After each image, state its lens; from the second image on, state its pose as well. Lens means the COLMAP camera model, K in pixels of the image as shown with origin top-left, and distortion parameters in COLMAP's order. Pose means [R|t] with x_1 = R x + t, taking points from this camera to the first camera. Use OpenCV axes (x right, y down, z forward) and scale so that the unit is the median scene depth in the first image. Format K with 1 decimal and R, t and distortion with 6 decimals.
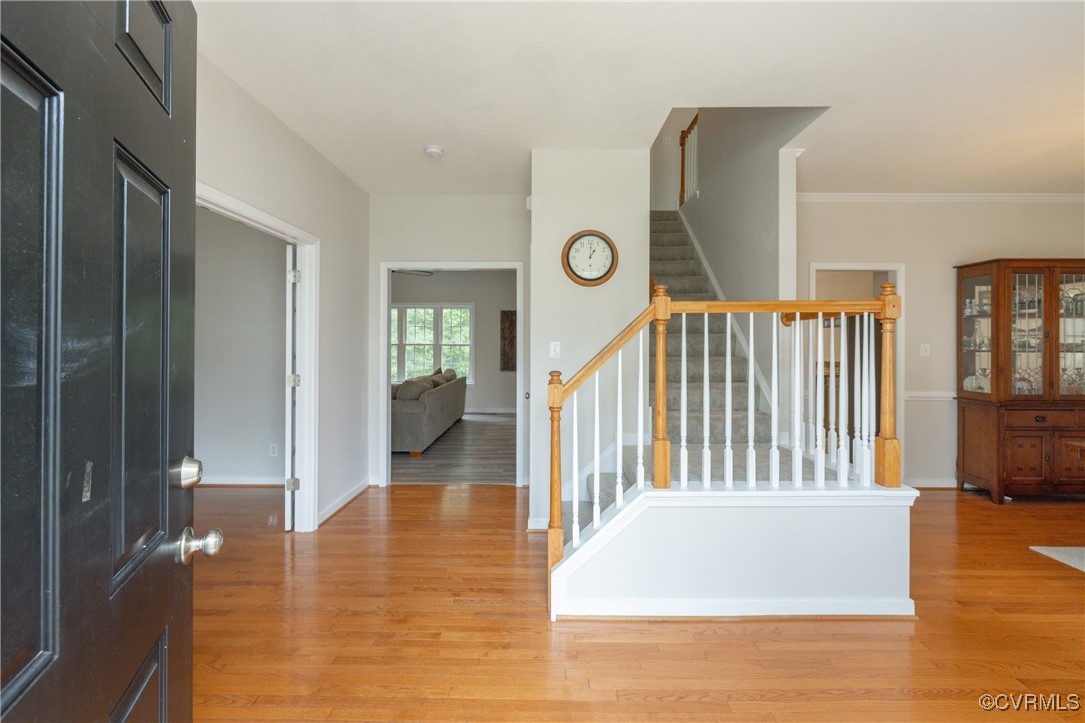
lens RADIAL K [[457.2, 0, 542.0], [0, 457.2, 344.8], [0, 0, 1]] dist [0.019670, -0.000016]
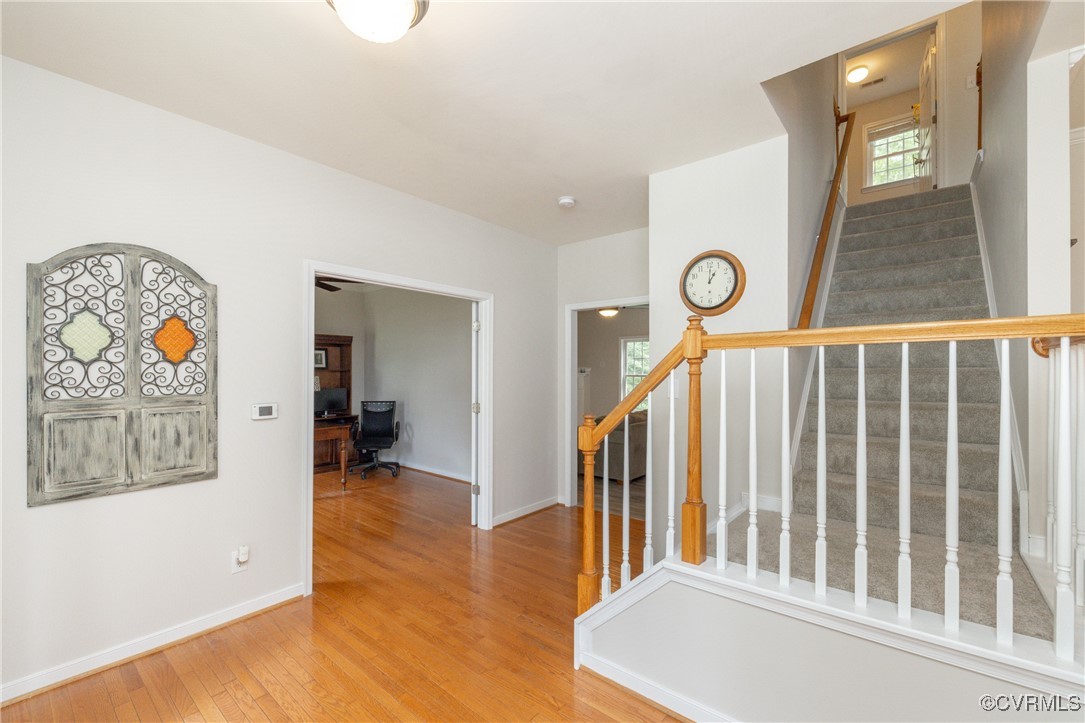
lens RADIAL K [[458.9, 0, 542.5], [0, 458.9, 369.1], [0, 0, 1]] dist [0.000933, -0.000214]
pose [[0.776573, -0.004421, -0.630012, 0.402261], [0.001517, 0.999986, -0.005147, -0.023834], [0.630026, 0.003041, 0.776568, 0.130908]]
